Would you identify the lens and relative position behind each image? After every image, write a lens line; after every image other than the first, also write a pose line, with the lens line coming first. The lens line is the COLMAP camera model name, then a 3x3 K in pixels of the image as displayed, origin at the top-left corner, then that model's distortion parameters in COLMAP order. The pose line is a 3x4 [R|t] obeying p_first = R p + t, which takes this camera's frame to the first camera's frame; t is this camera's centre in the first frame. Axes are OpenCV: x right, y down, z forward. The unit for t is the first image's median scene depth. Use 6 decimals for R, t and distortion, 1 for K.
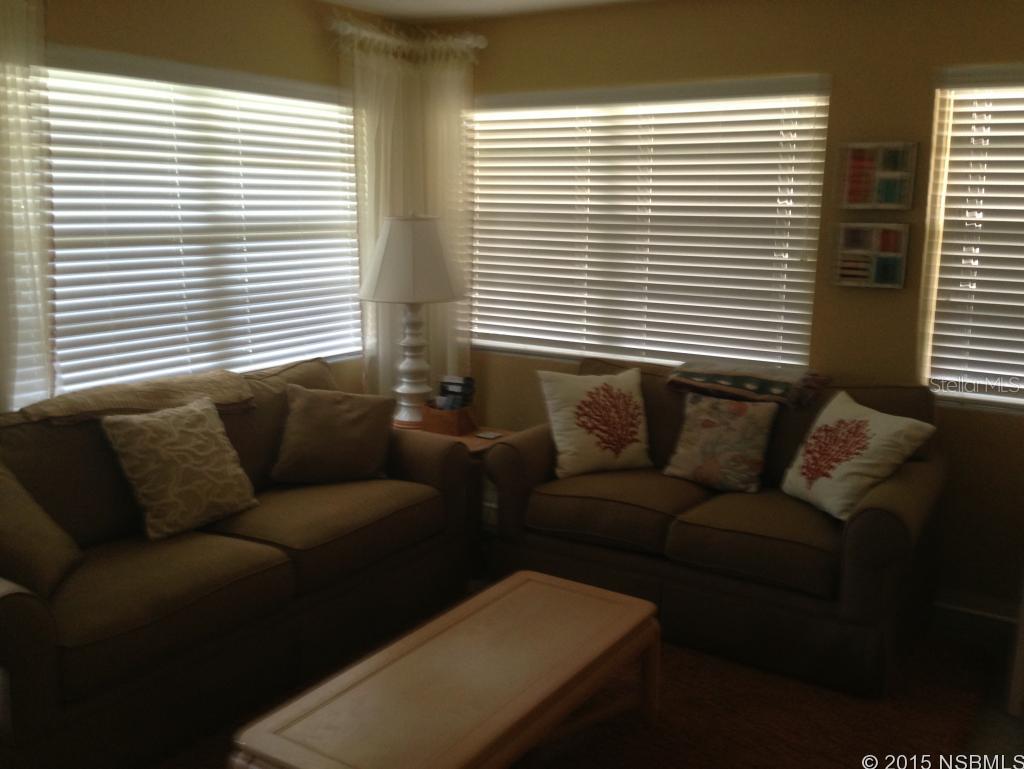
lens RADIAL K [[958.2, 0, 513.9], [0, 958.2, 390.2], [0, 0, 1]] dist [0.024062, 0.000000]
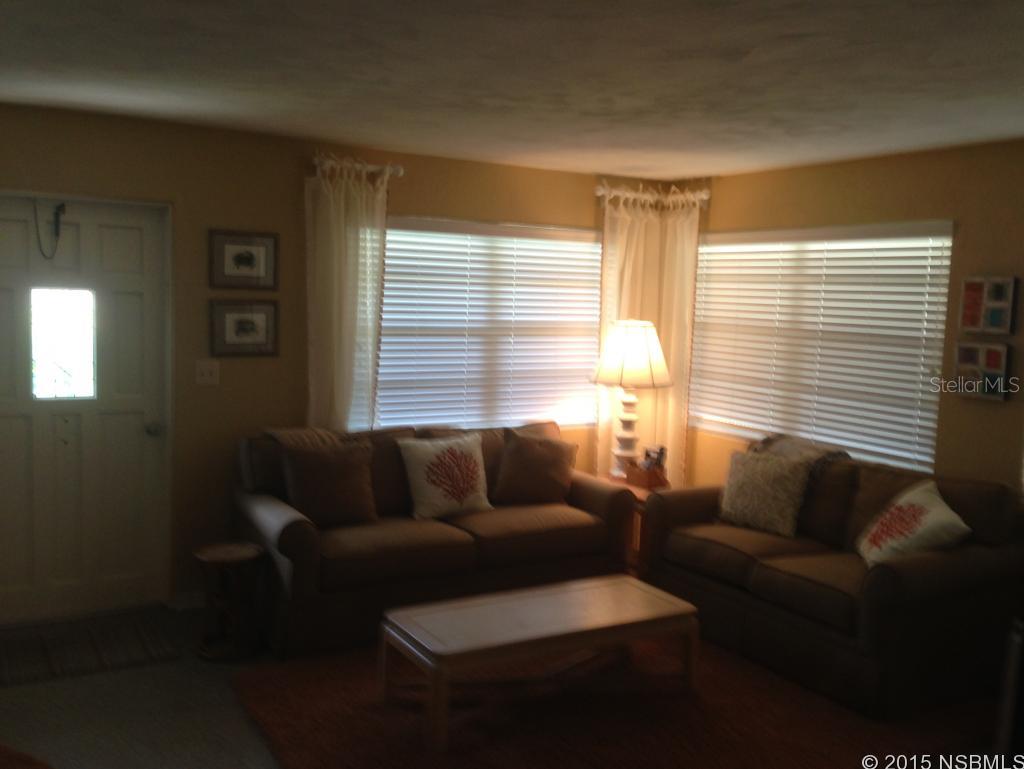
lens RADIAL K [[958.2, 0, 510.7], [0, 958.2, 380.8], [0, 0, 1]] dist [0.024062, 0.000000]
pose [[0.893967, 0.061443, -0.443901, 0.370261], [-0.110770, 0.990115, -0.086031, 0.035721], [0.434227, 0.126080, 0.891937, -0.288170]]
